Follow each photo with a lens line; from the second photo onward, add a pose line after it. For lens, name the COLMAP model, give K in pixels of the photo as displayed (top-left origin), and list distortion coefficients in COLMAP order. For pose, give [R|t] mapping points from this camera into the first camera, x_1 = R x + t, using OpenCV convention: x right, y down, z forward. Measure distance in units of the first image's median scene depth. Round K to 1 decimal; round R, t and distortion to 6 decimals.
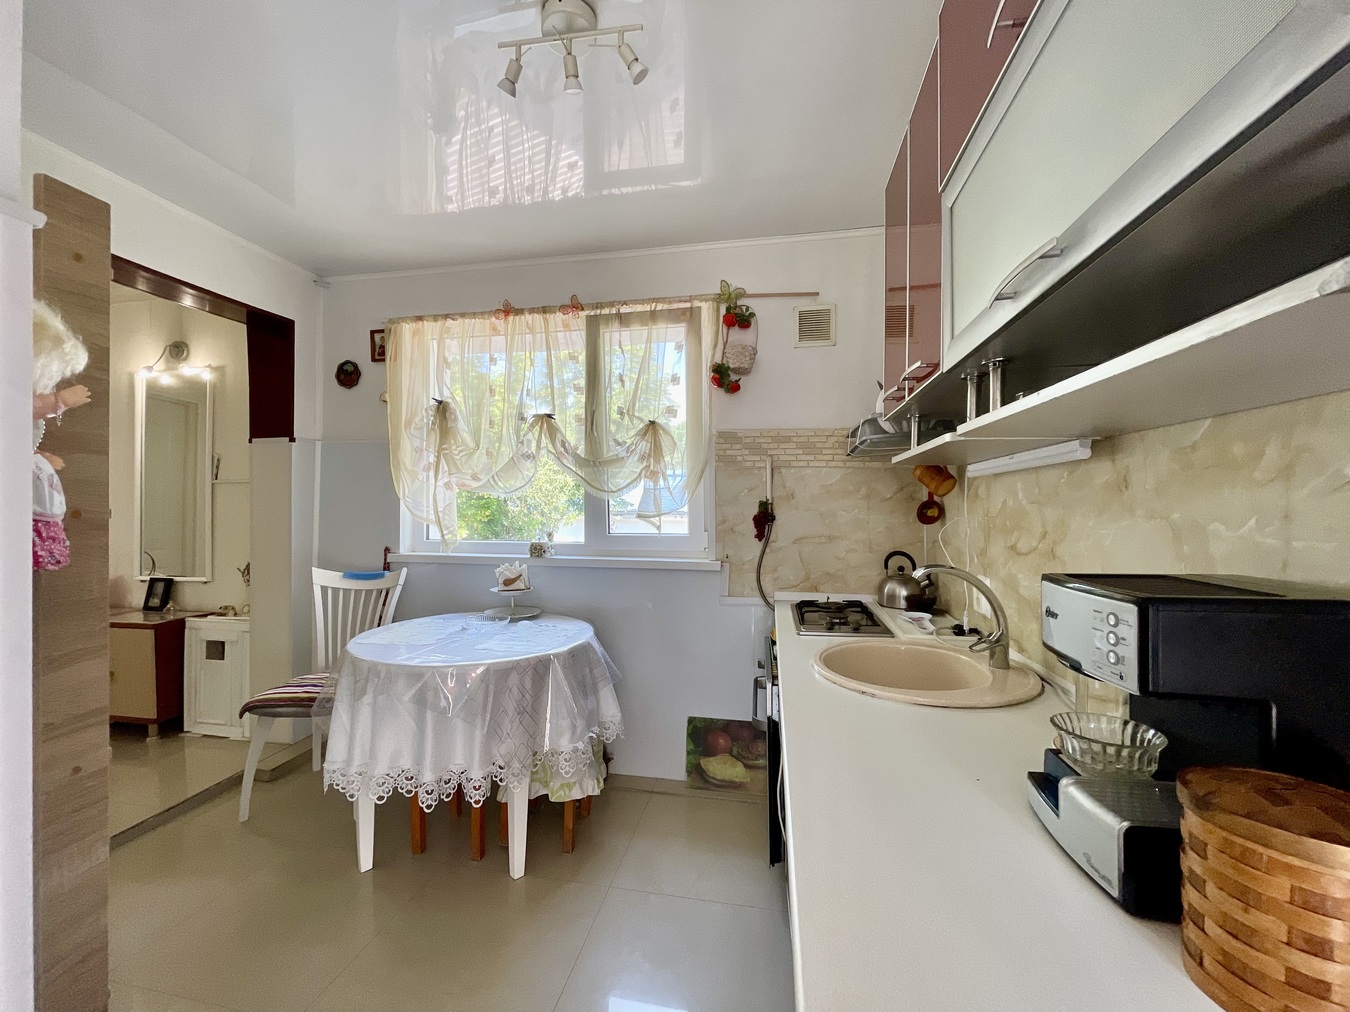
lens RADIAL K [[543.1, 0, 675.3], [0, 543.1, 507.5], [0, 0, 1]] dist [-0.004728, 0.000989]
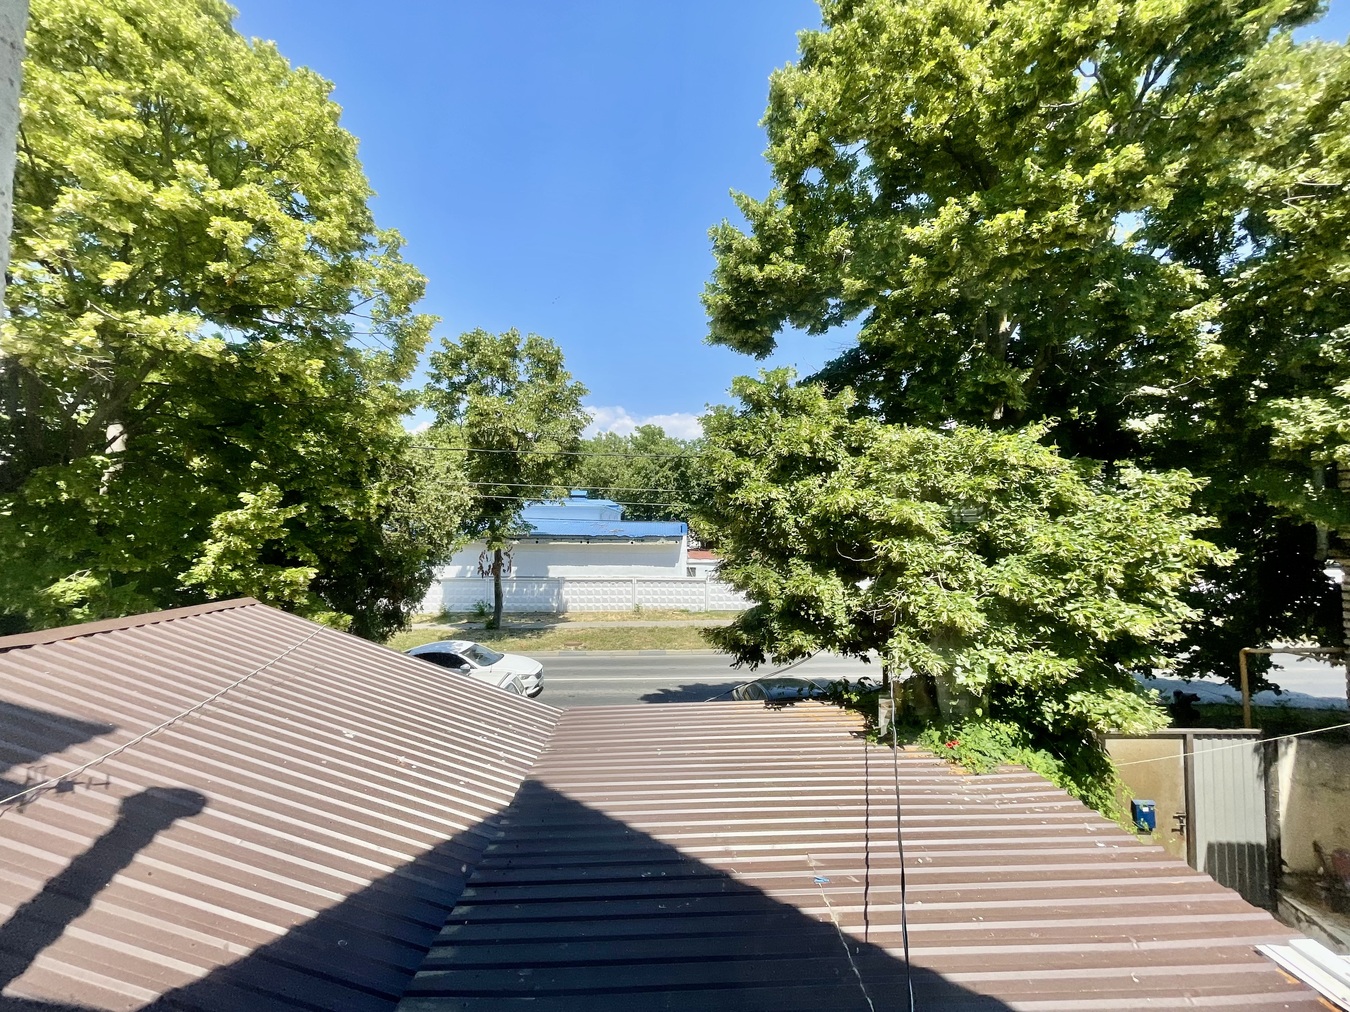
lens RADIAL K [[543.1, 0, 673.6], [0, 543.1, 512.4], [0, 0, 1]] dist [-0.004728, 0.000989]
pose [[0.981310, 0.011719, 0.192076, -0.315806], [-0.005570, 0.999455, -0.032523, -0.033126], [-0.192352, 0.030845, 0.980841, 1.027881]]
